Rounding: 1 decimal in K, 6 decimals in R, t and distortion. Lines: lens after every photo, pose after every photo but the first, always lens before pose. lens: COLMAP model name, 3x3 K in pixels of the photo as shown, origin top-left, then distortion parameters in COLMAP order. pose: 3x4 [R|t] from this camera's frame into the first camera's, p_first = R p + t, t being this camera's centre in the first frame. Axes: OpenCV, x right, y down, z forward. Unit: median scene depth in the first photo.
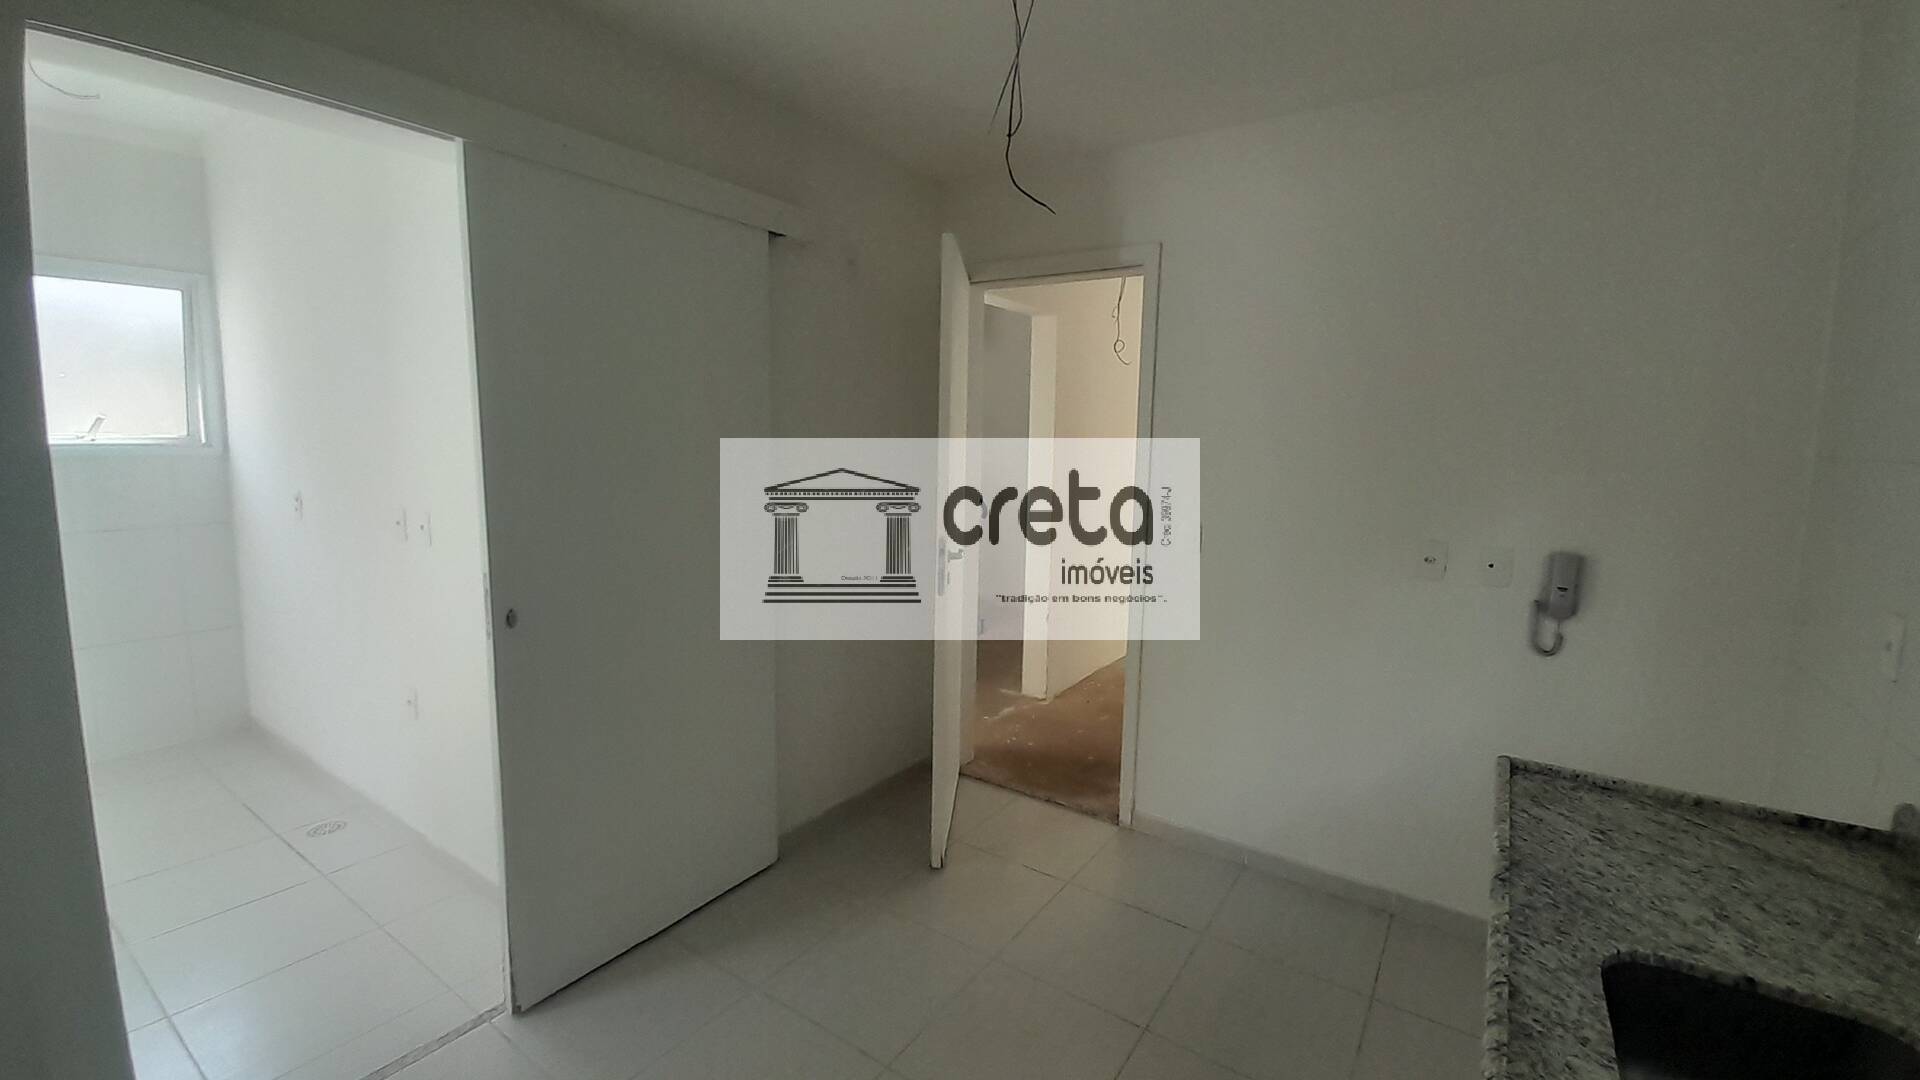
lens RADIAL K [[758.9, 0, 962.6], [0, 758.9, 528.6], [0, 0, 1]] dist [0.025277, -0.019508]
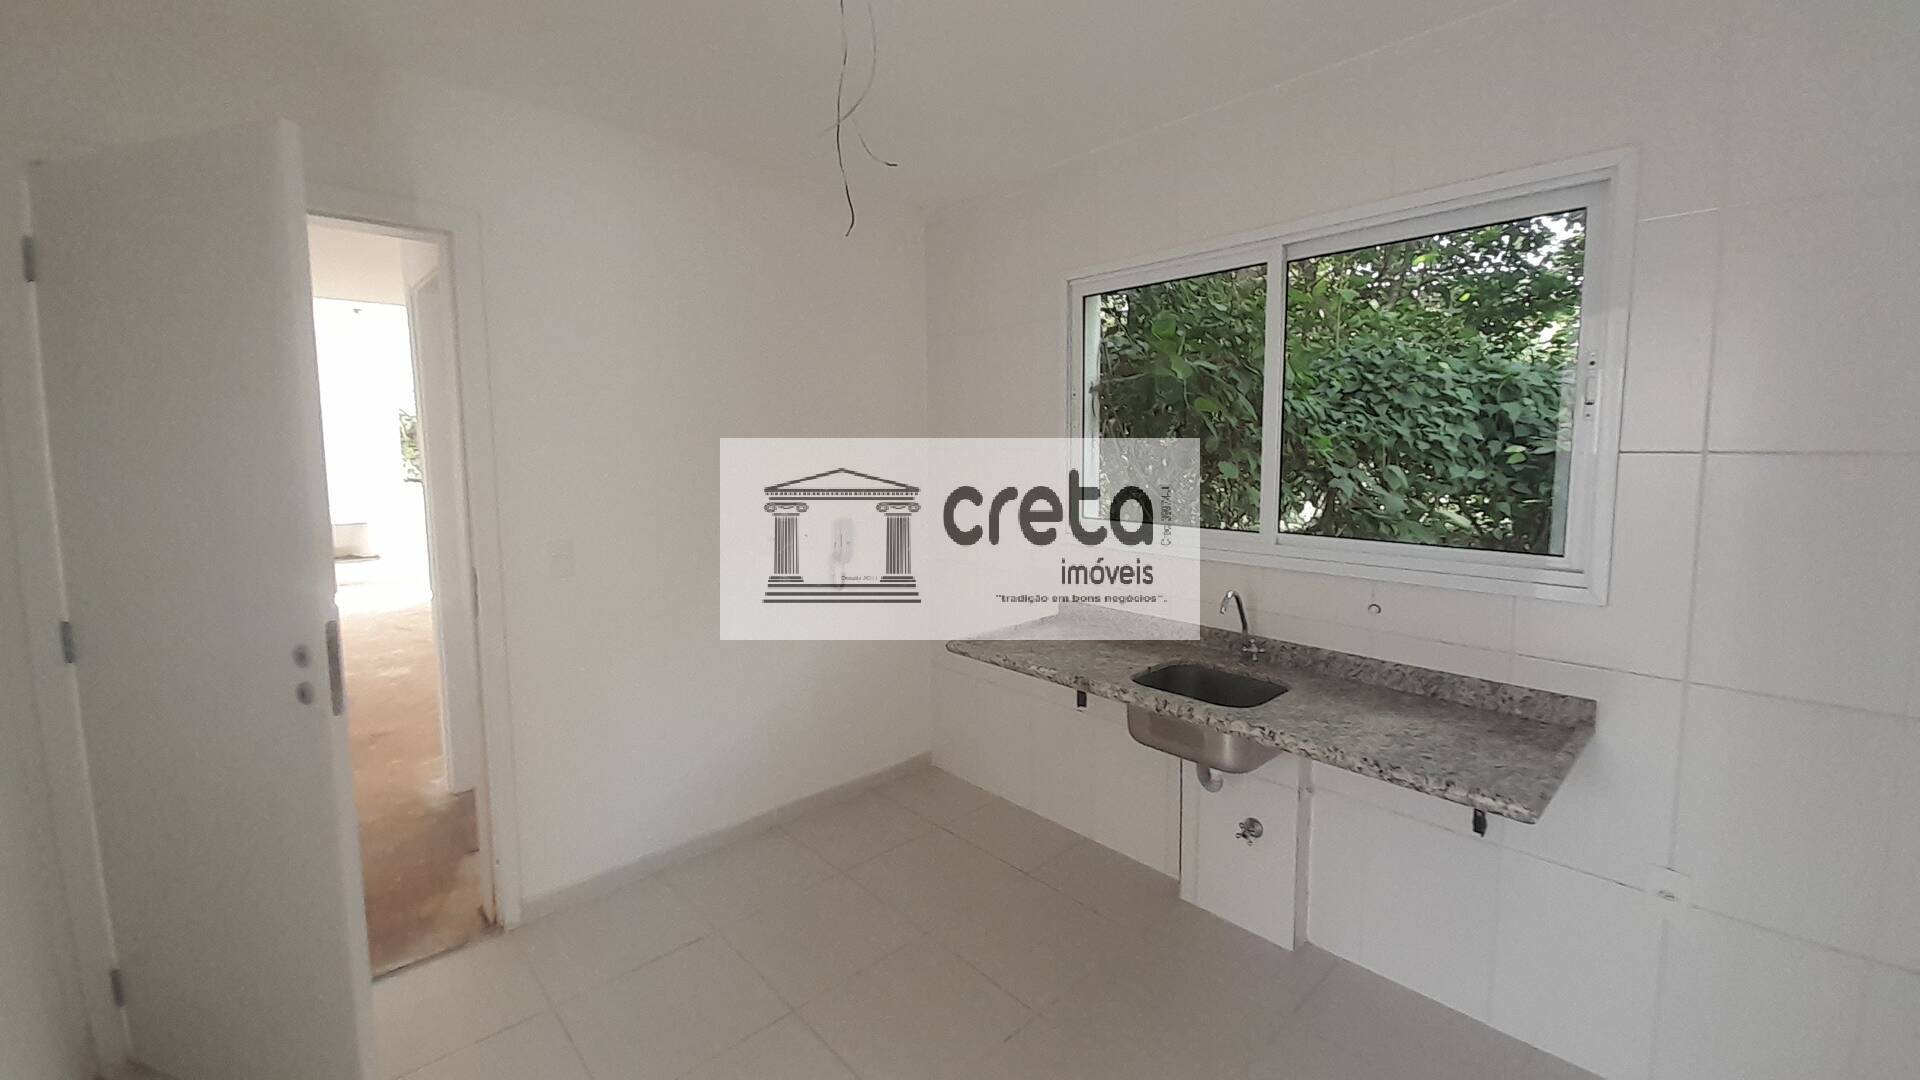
lens RADIAL K [[758.9, 0, 962.6], [0, 758.9, 528.6], [0, 0, 1]] dist [0.025277, -0.019508]
pose [[0.180653, -0.103005, 0.978138, -0.541089], [0.126424, 0.988683, 0.080766, -0.040785], [-0.975388, 0.109070, 0.191631, 0.398985]]
